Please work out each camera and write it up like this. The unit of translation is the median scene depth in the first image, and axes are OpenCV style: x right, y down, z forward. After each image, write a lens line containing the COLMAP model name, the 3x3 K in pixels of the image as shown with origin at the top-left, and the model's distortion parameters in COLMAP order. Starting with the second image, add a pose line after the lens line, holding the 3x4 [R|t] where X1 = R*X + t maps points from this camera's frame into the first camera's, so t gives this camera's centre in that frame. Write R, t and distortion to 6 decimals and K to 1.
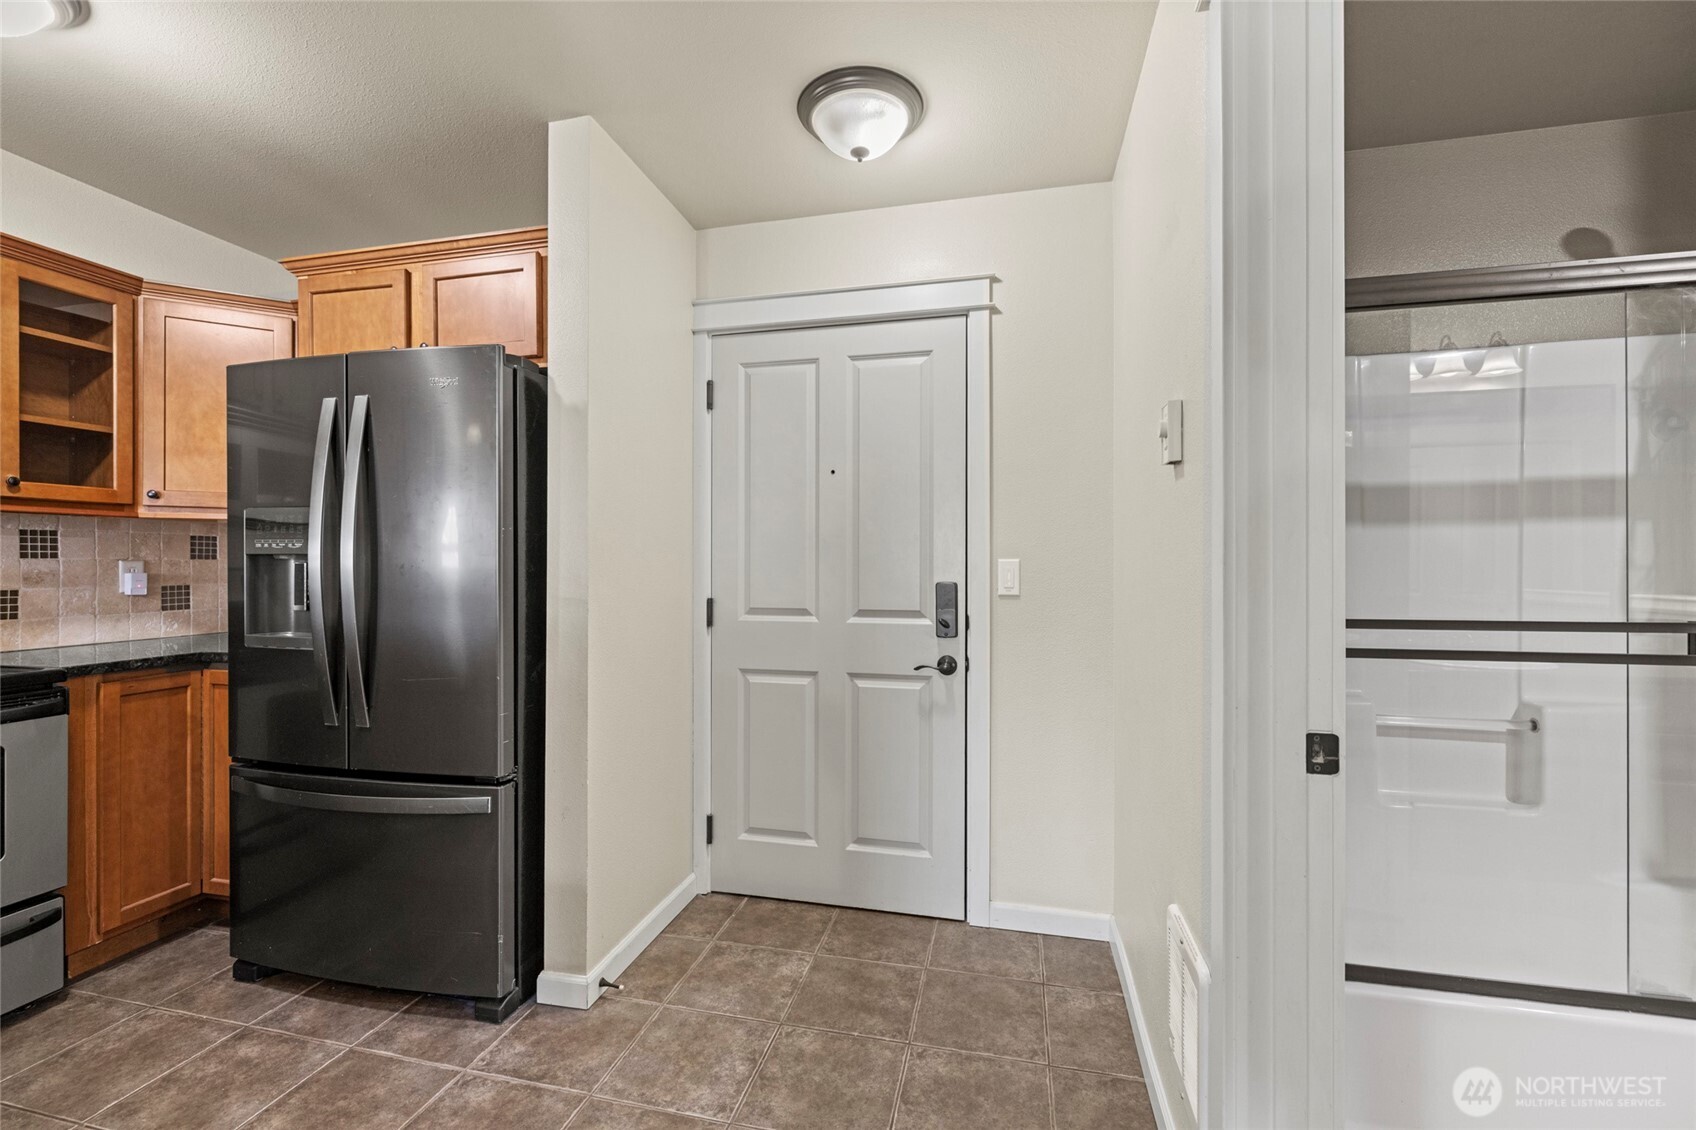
lens RADIAL K [[711.1, 0, 849.8], [0, 711.1, 565.6], [0, 0, 1]] dist [0.001631, -0.000062]
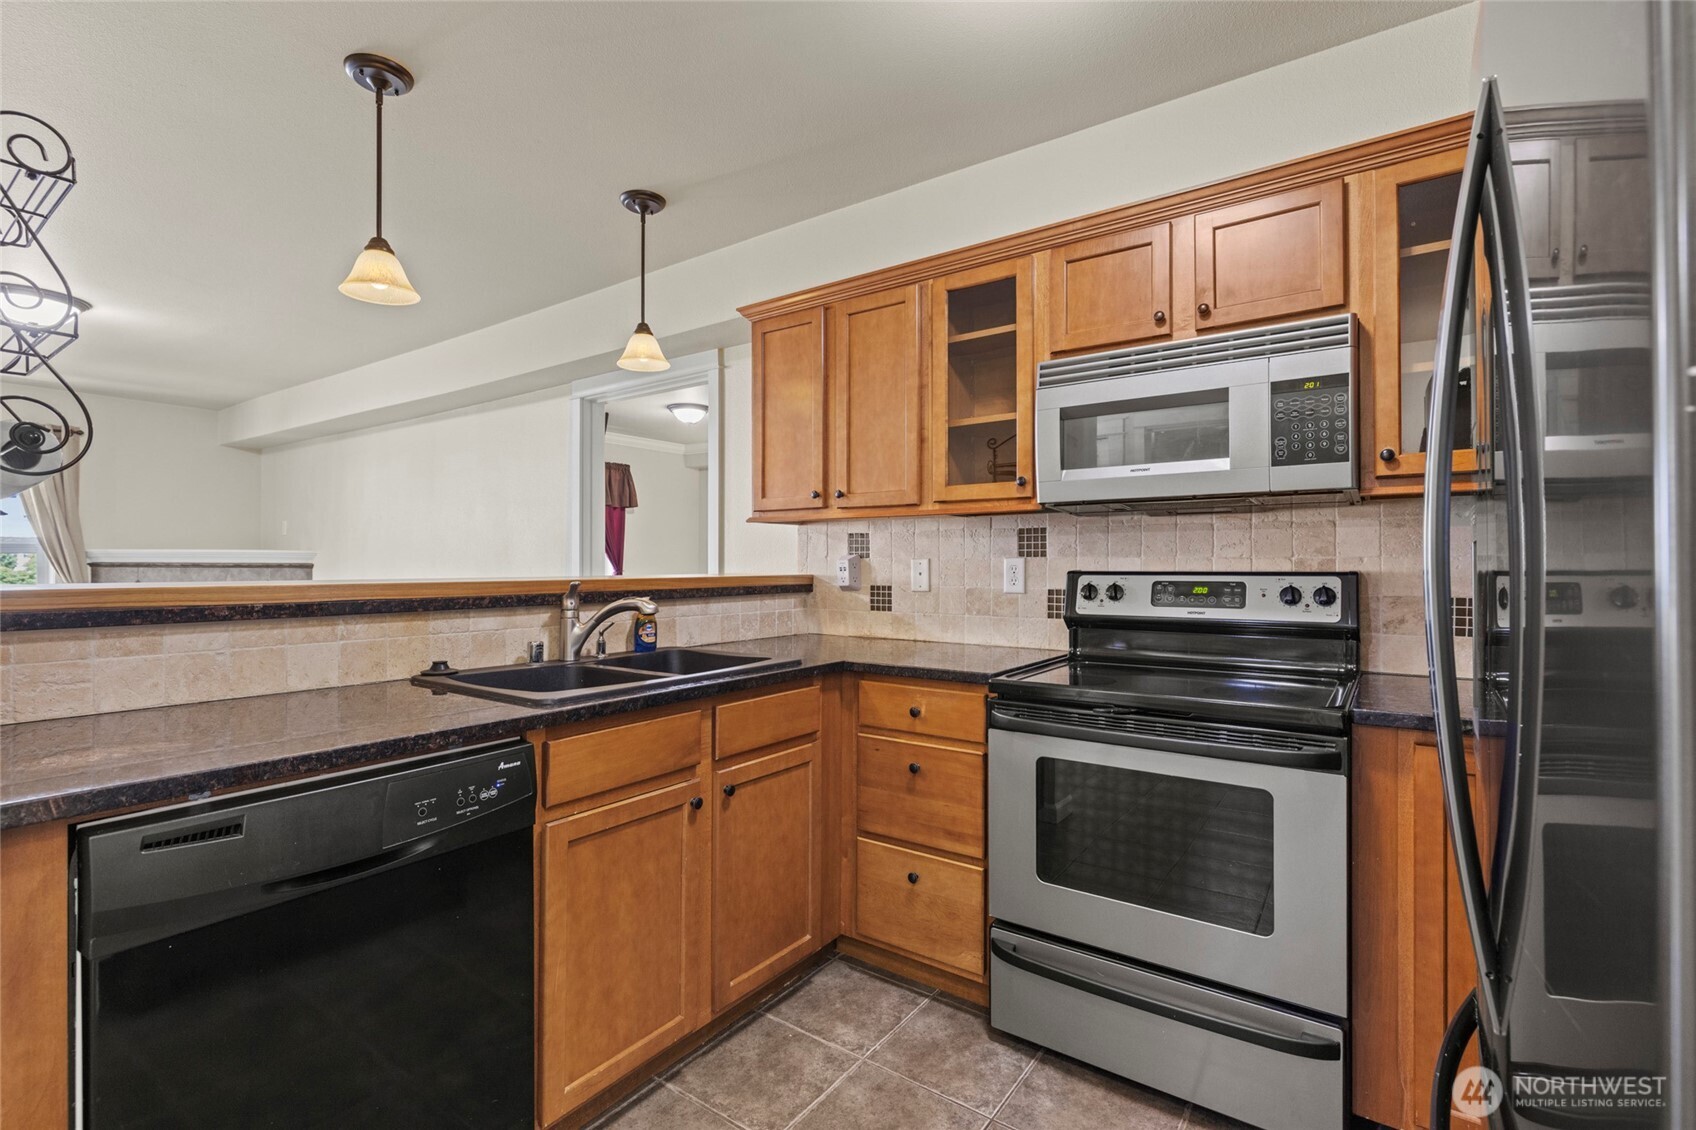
lens RADIAL K [[770.3, 0, 844.8], [0, 770.3, 562.0], [0, 0, 1]] dist [-0.000926, -0.000169]
pose [[-0.381736, -0.002531, -0.924268, -0.169403], [-0.001985, 0.999996, -0.001918, -0.000838], [0.924269, 0.001102, -0.381740, 0.697364]]
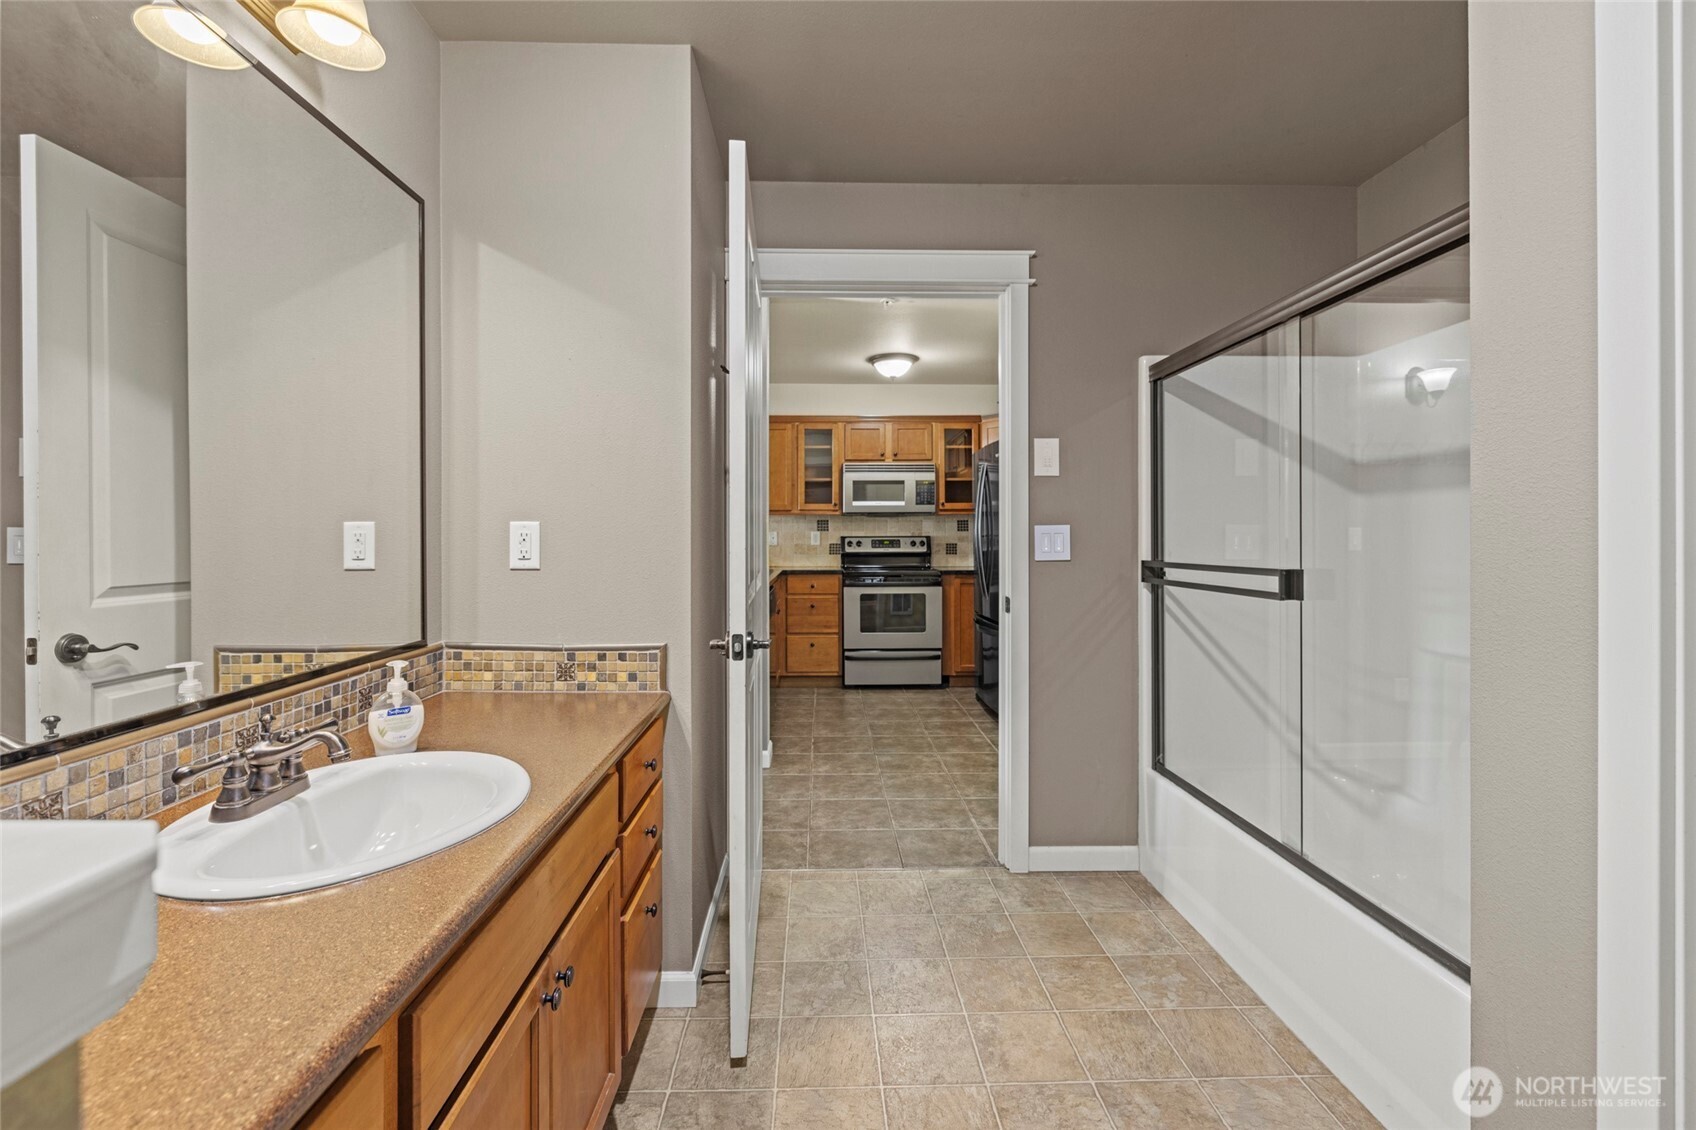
lens RADIAL K [[711.1, 0, 837.2], [0, 711.1, 538.4], [0, 0, 1]] dist [0.001631, -0.000062]
pose [[0.251088, 0.000690, -0.967964, 1.264895], [-0.000272, 1.000000, 0.000642, 0.014405], [0.967964, 0.000102, 0.251088, -0.085417]]
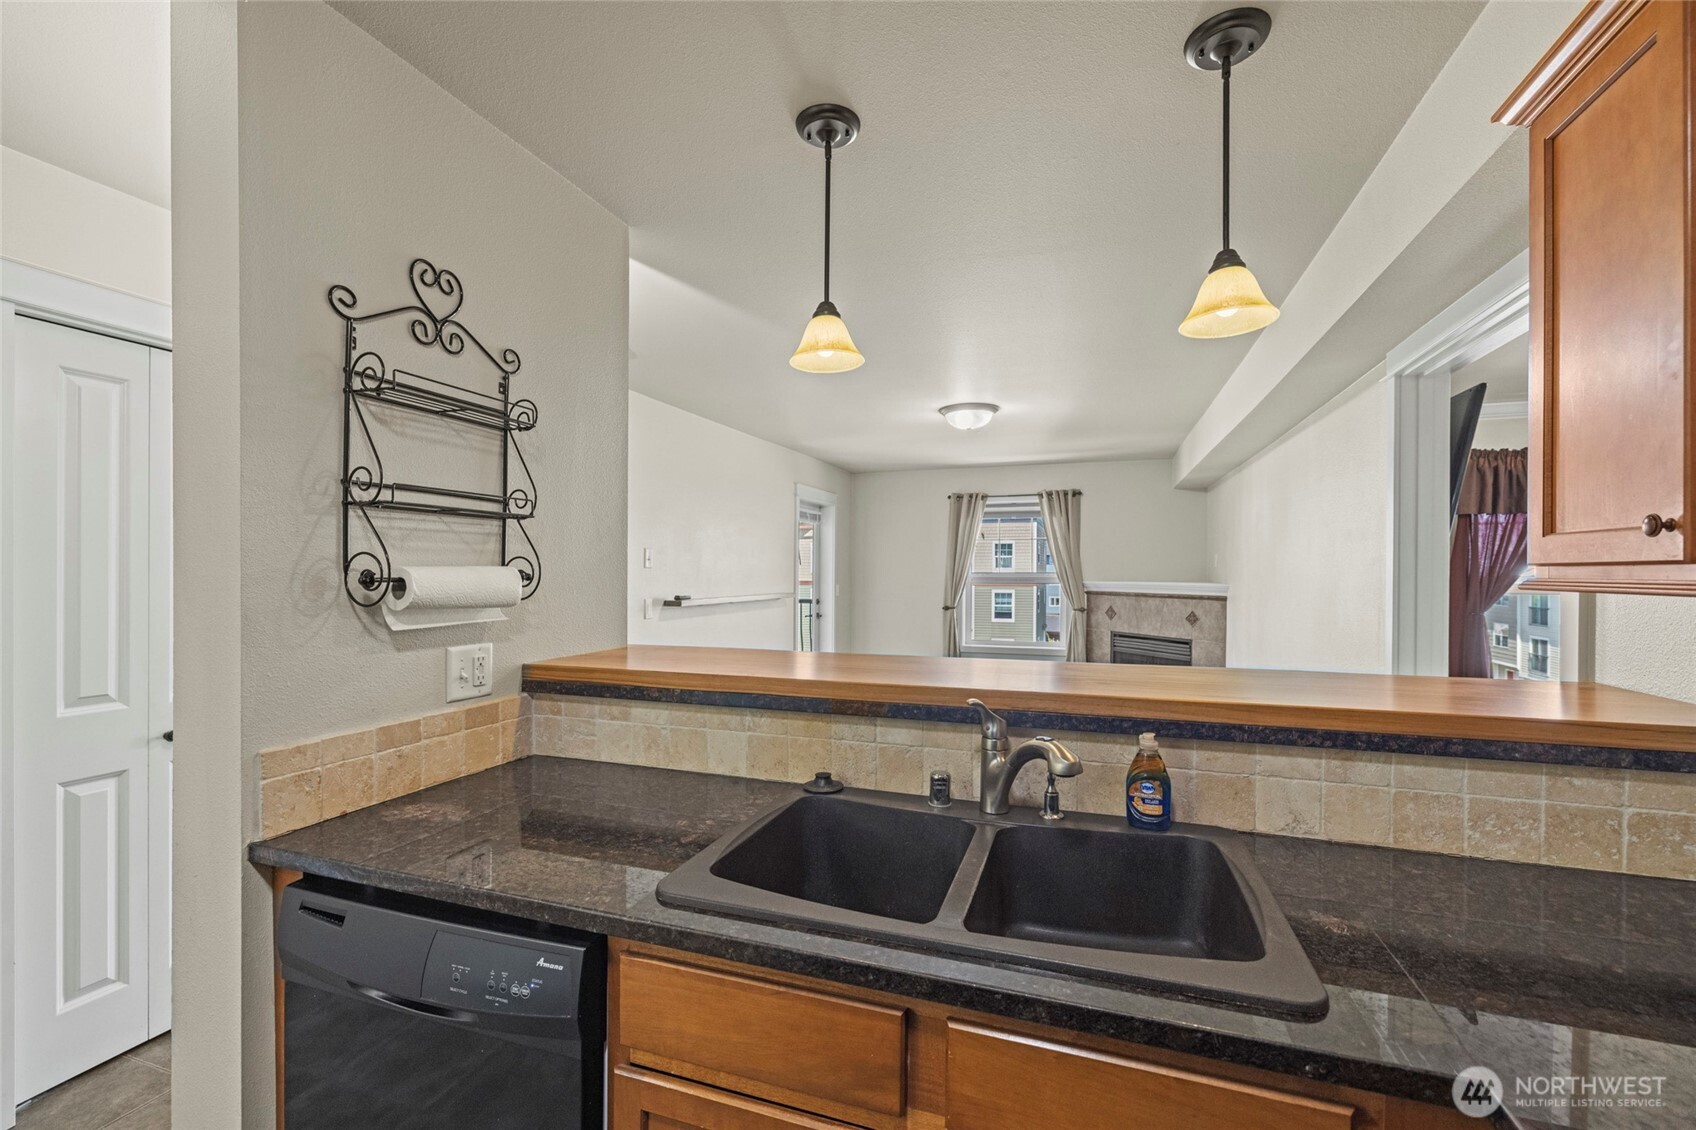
lens RADIAL K [[711.1, 0, 843.7], [0, 711.1, 570.7], [0, 0, 1]] dist [0.001631, -0.000062]
pose [[-0.993380, -0.000070, 0.114875, -0.843402], [-0.000262, 0.999999, -0.001659, -0.079528], [-0.114875, -0.001678, -0.993379, 0.633615]]
